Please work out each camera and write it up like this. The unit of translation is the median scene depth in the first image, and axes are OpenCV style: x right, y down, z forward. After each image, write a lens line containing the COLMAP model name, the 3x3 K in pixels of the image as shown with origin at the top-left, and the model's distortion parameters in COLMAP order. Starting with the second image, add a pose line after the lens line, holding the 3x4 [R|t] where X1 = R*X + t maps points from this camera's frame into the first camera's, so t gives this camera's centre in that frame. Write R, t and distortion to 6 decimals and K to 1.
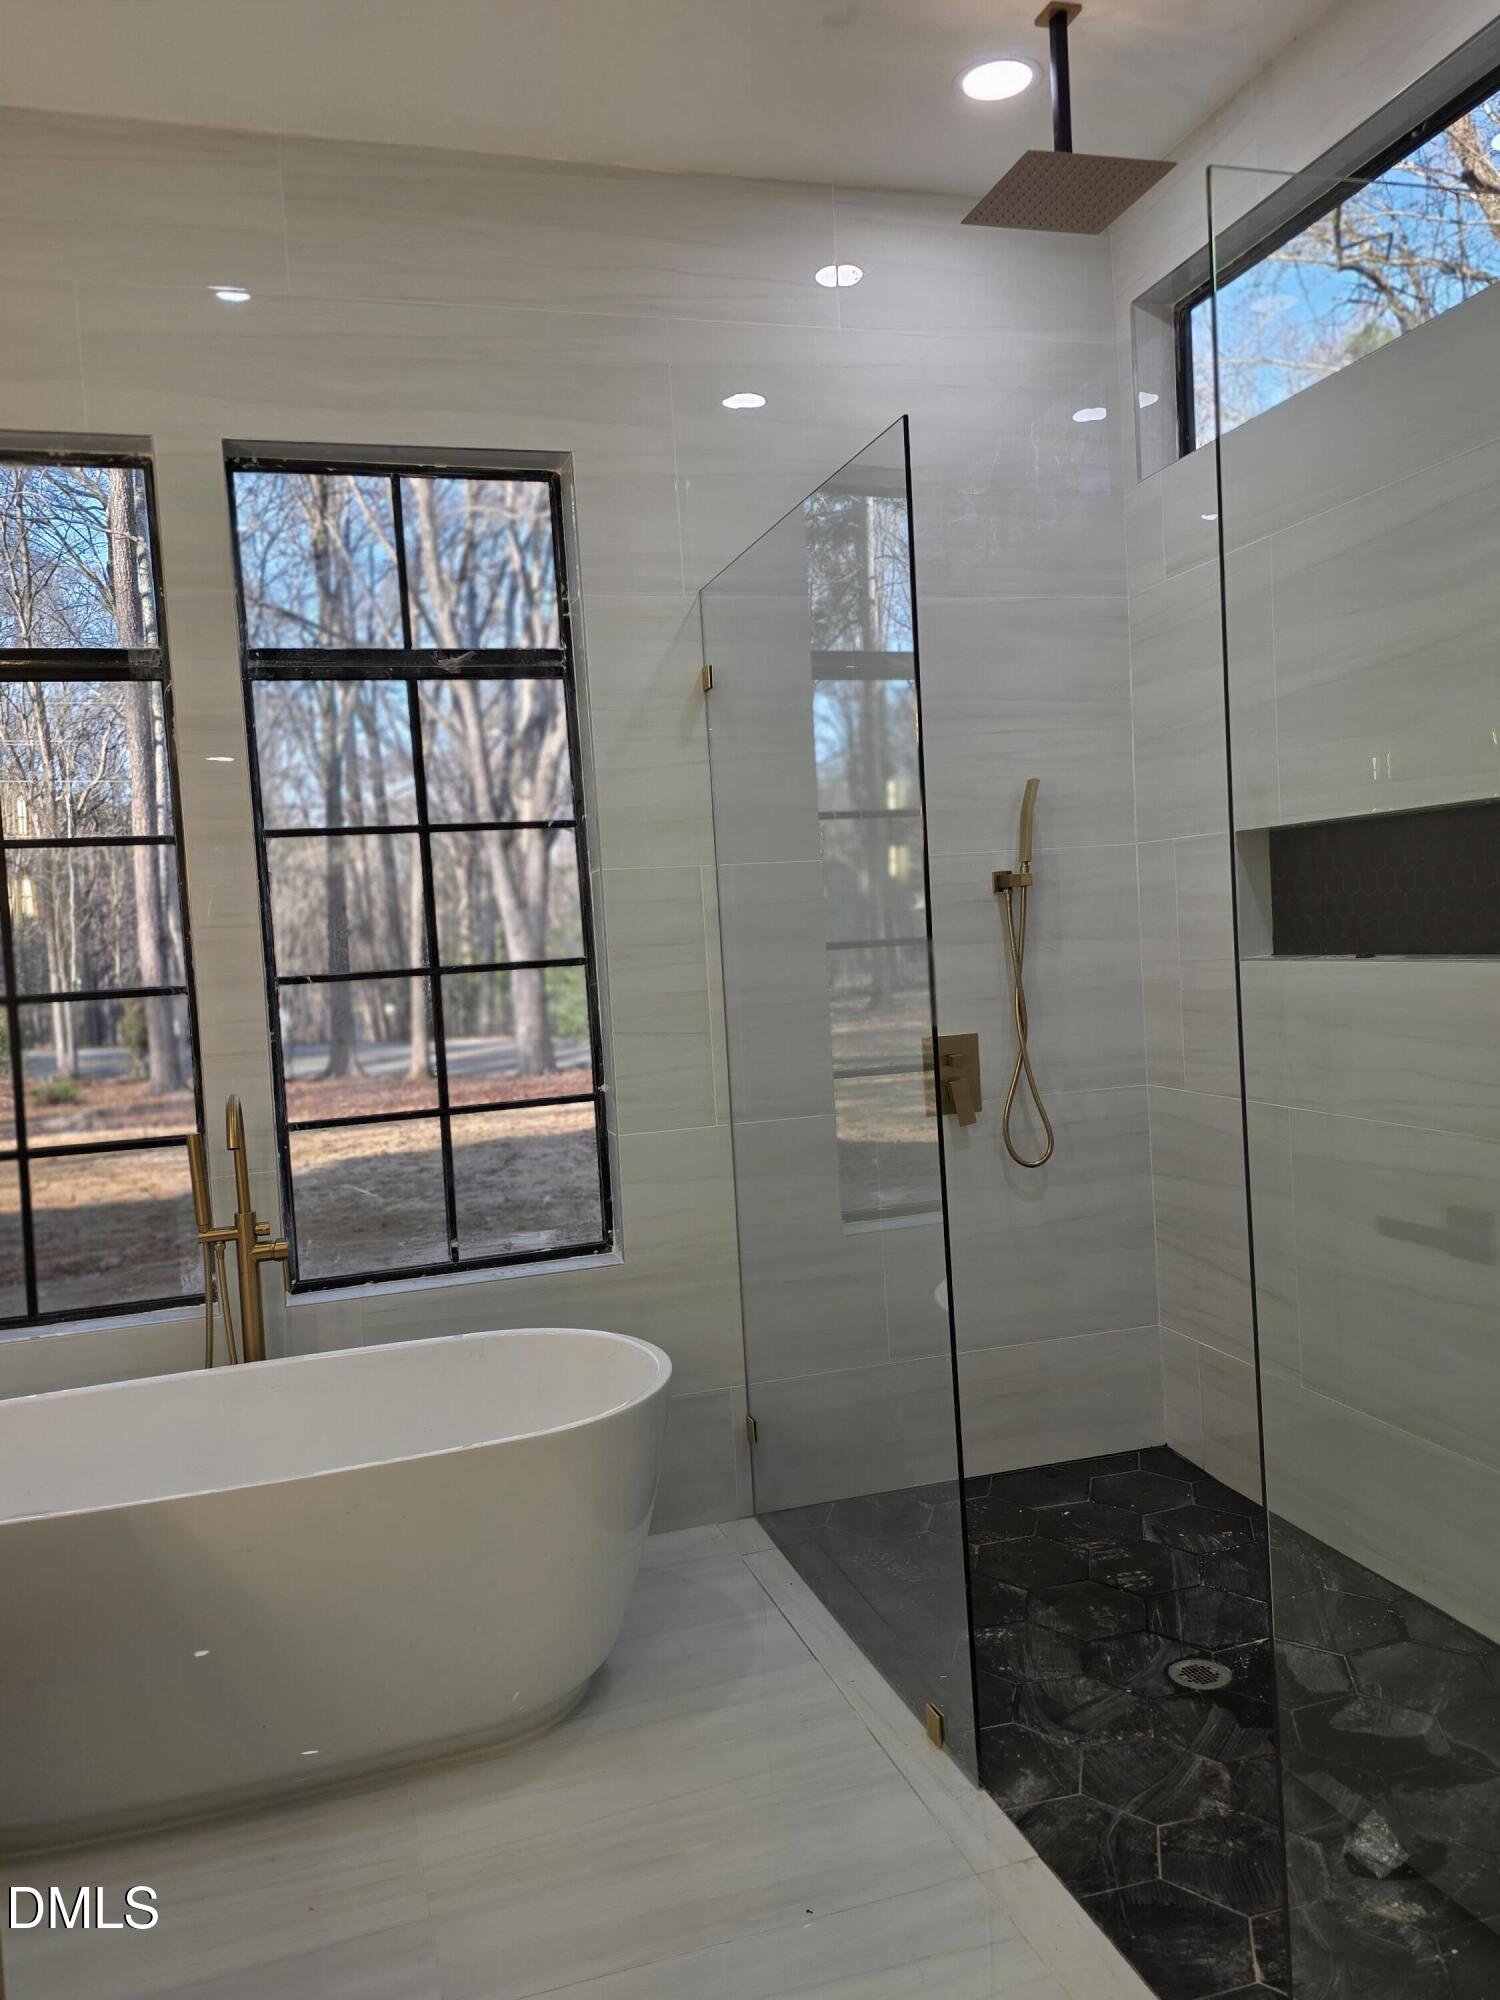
lens RADIAL K [[1570.7, 0, 791.9], [0, 1570.7, 996.1], [0, 0, 1]] dist [0.091894, -0.091498]
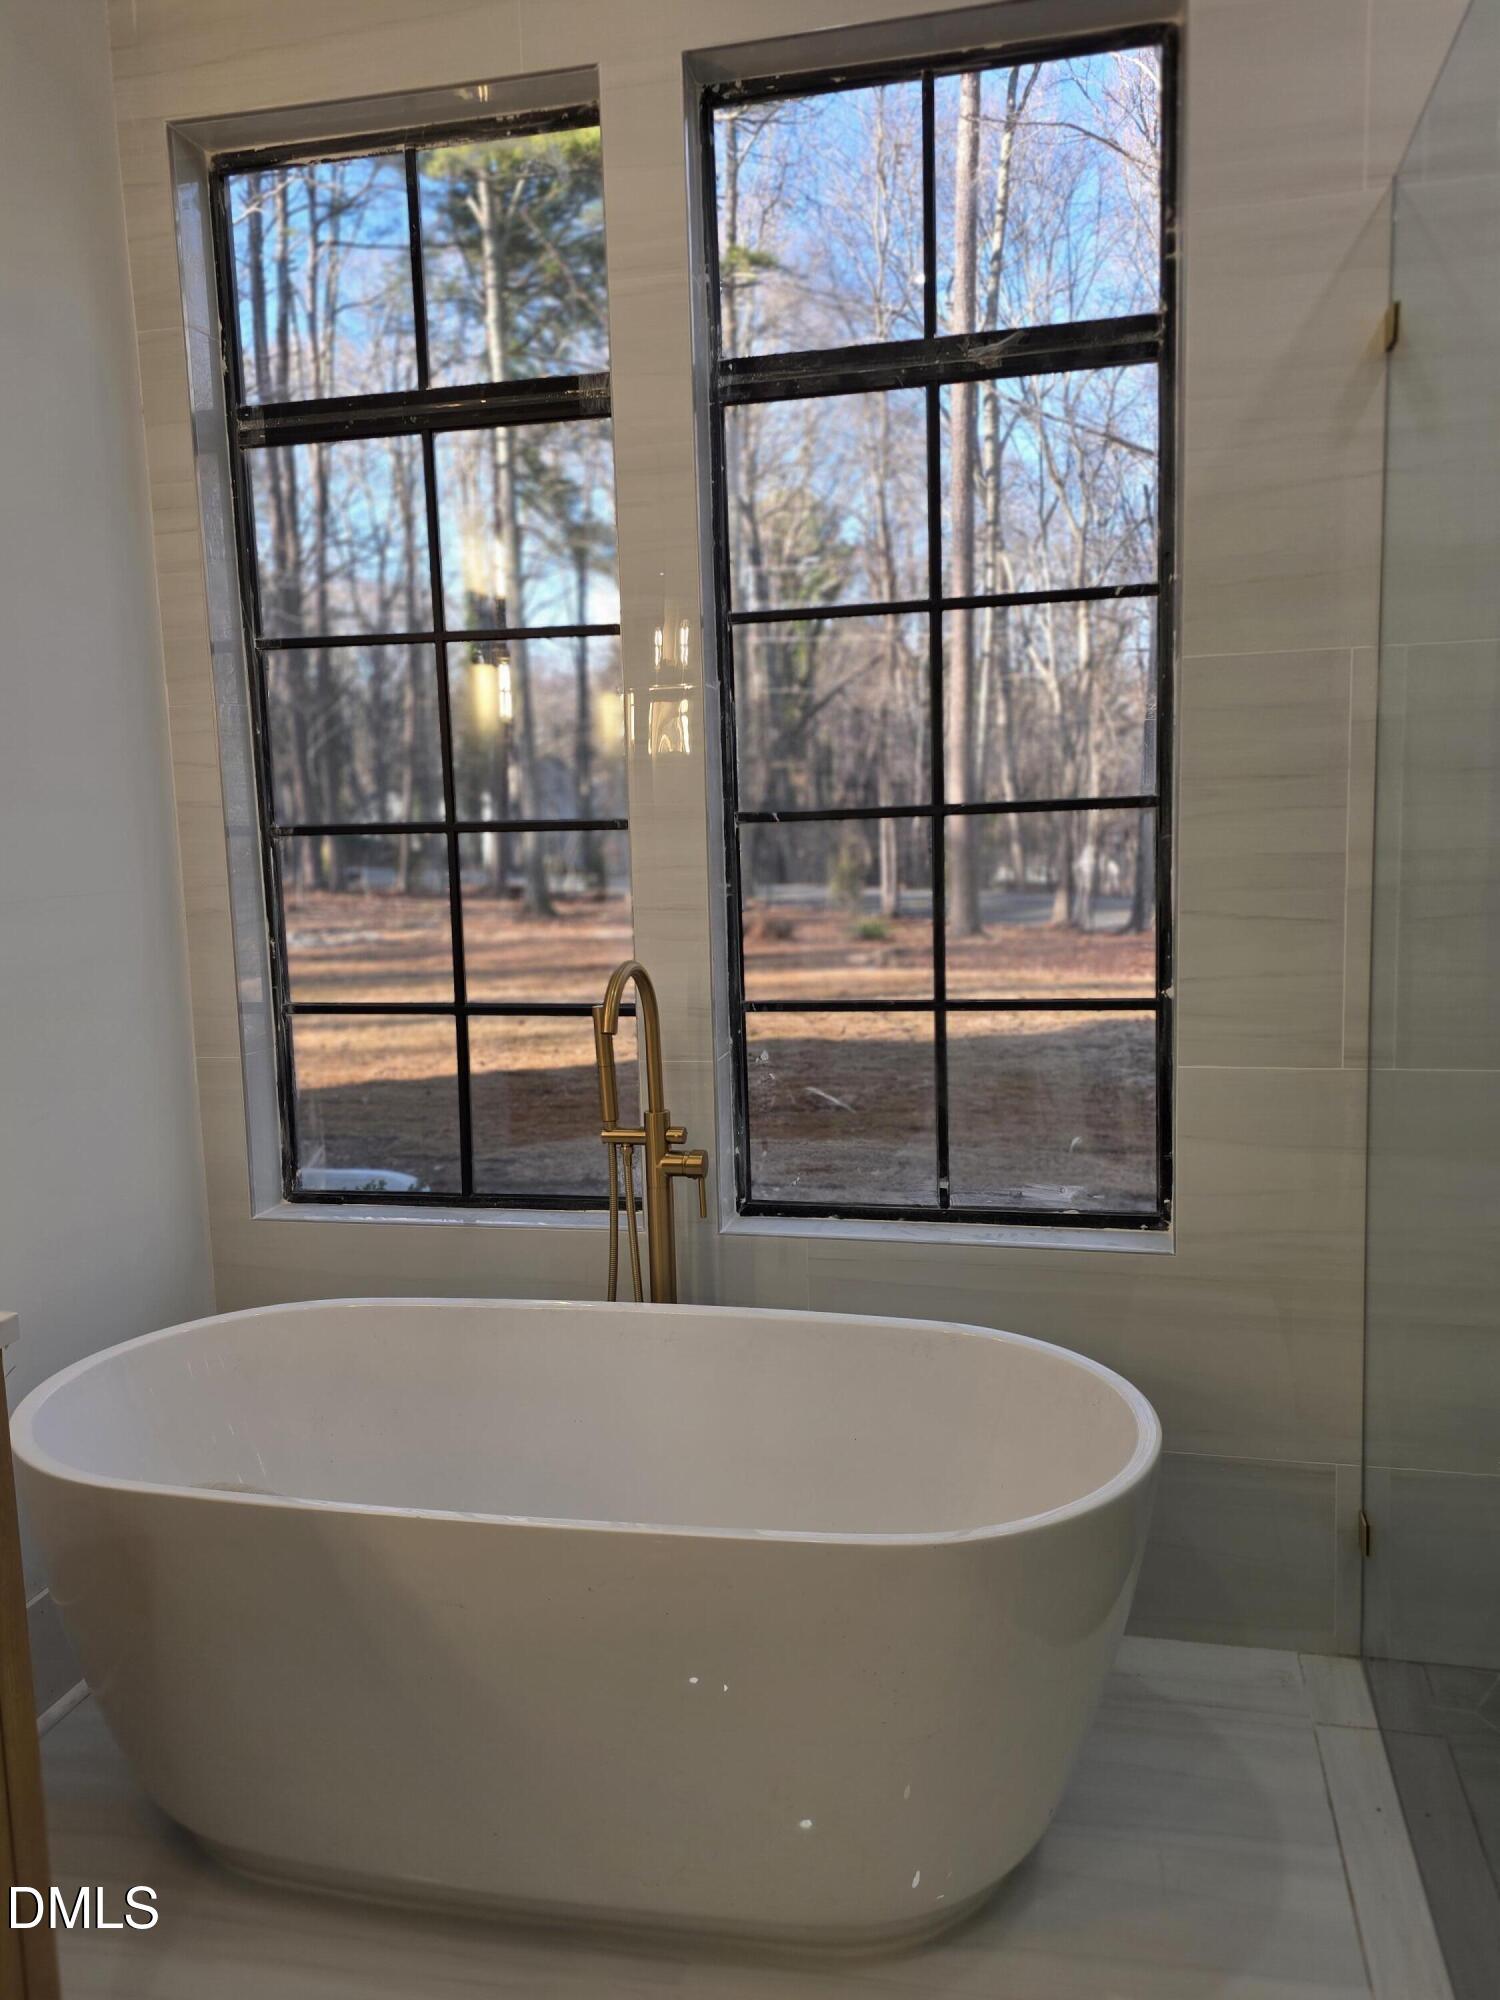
lens RADIAL K [[1548.7, 0, 746.1], [0, 1548.7, 1016.9], [0, 0, 1]] dist [0.088032, -0.106902]
pose [[0.853065, 0.099919, -0.512149, 0.073434], [-0.045710, 0.992031, 0.117406, -0.001083], [0.519799, -0.076744, 0.850834, 0.361303]]
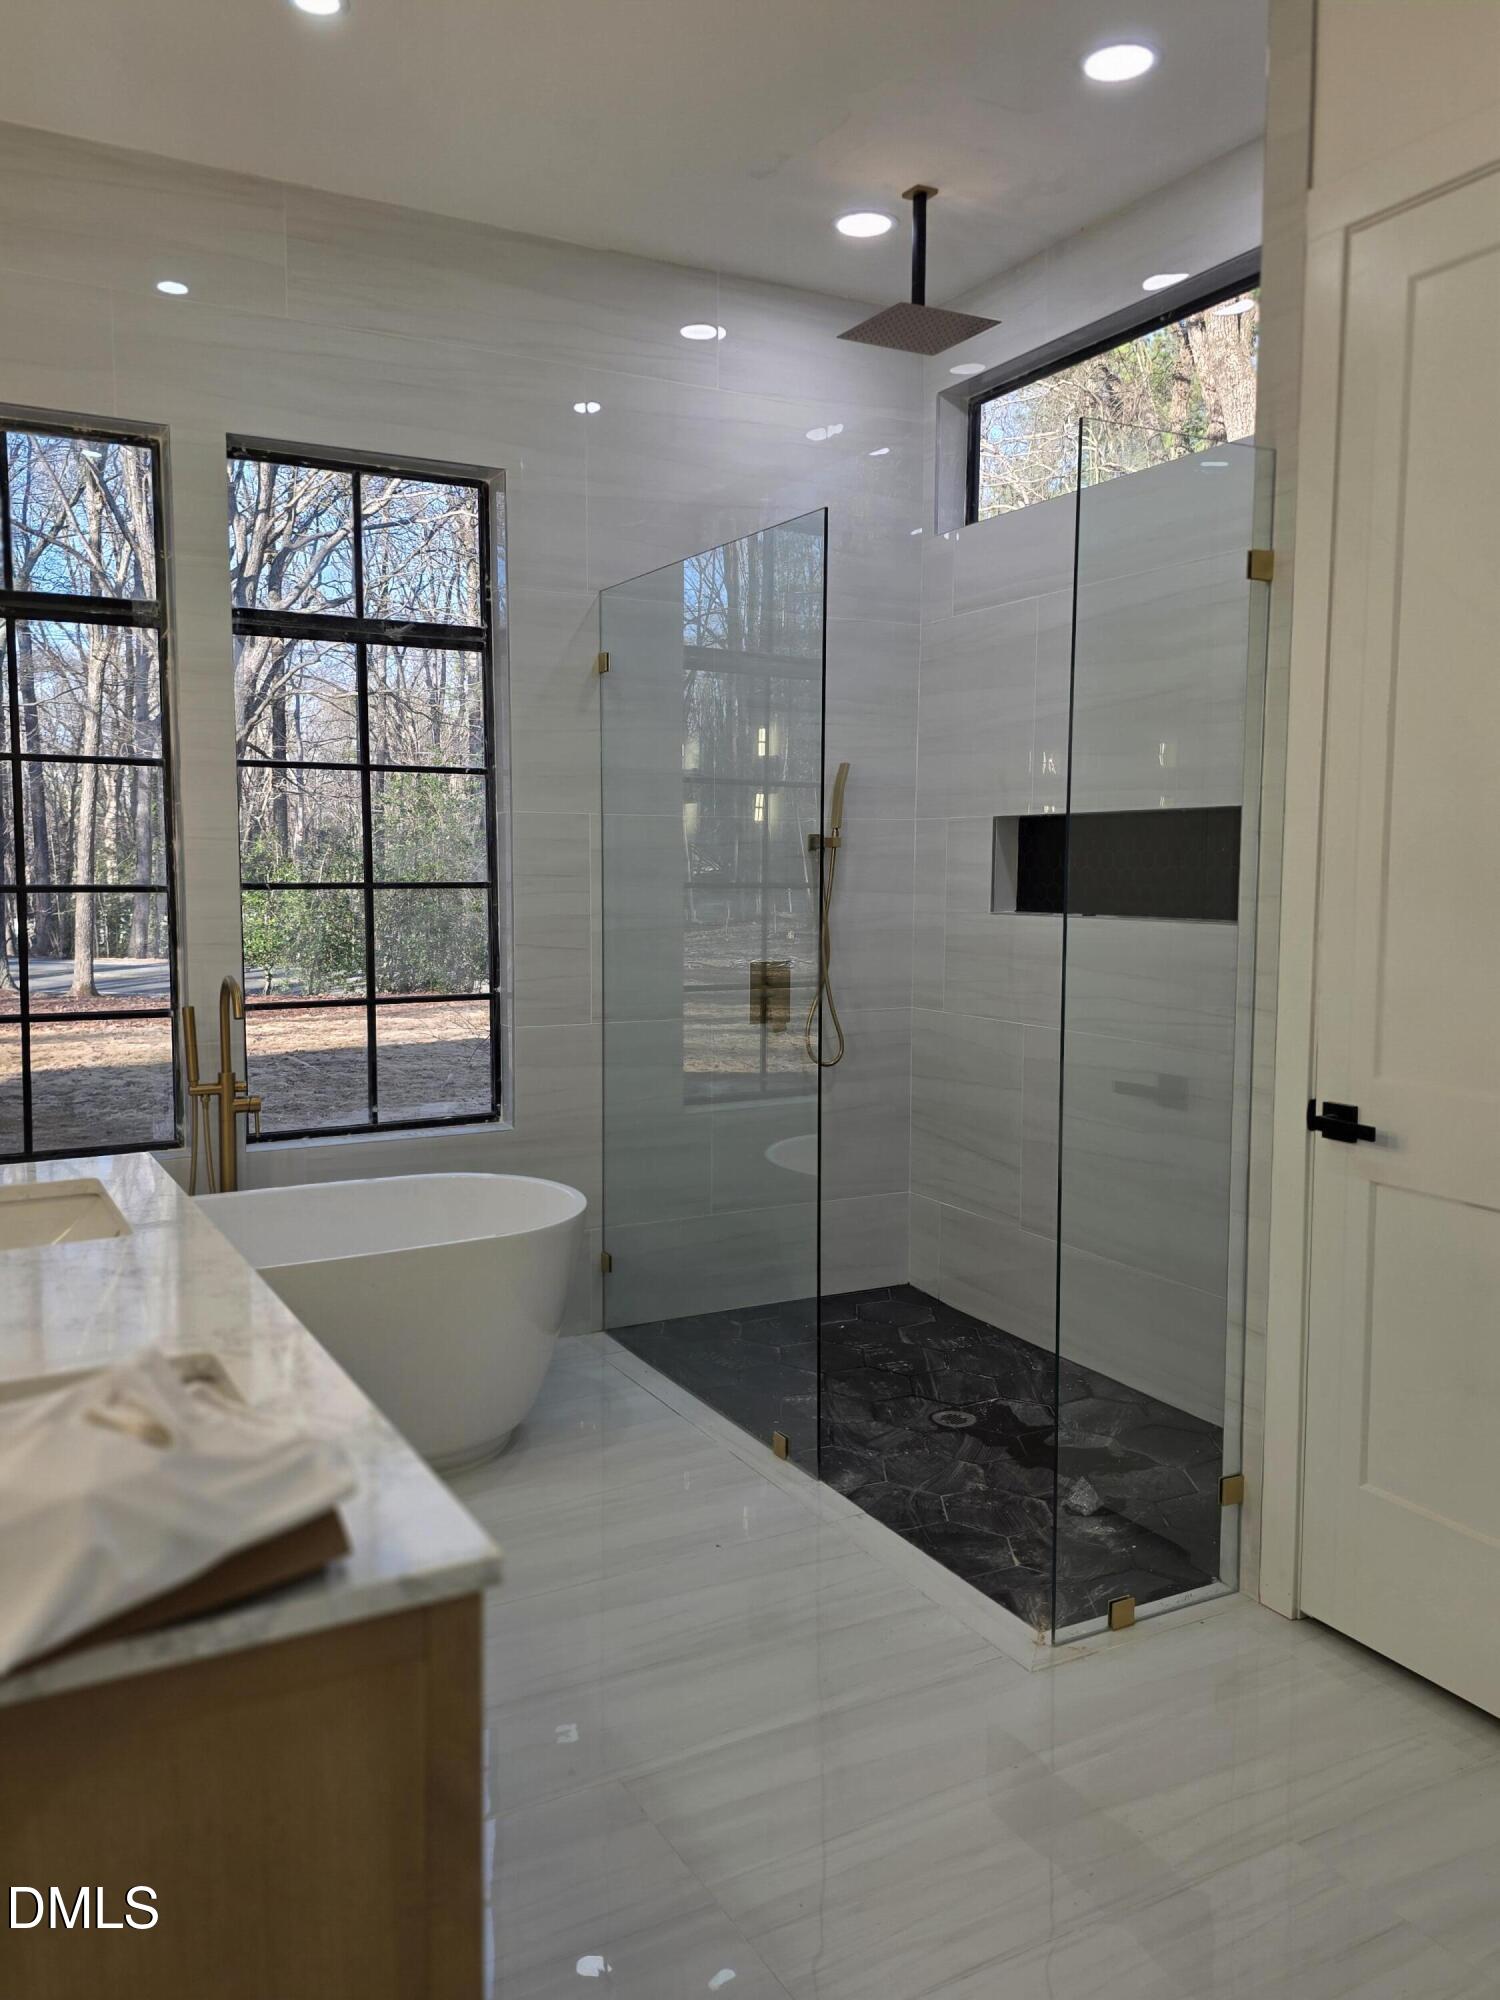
lens RADIAL K [[1562.5, 0, 765.0], [0, 1562.5, 1007.9], [0, 0, 1]] dist [0.099514, -0.117293]
pose [[0.979377, 0.043823, 0.197233, -0.169442], [-0.051997, 0.997982, 0.036456, 0.018979], [-0.195237, -0.045960, 0.979679, -0.264455]]
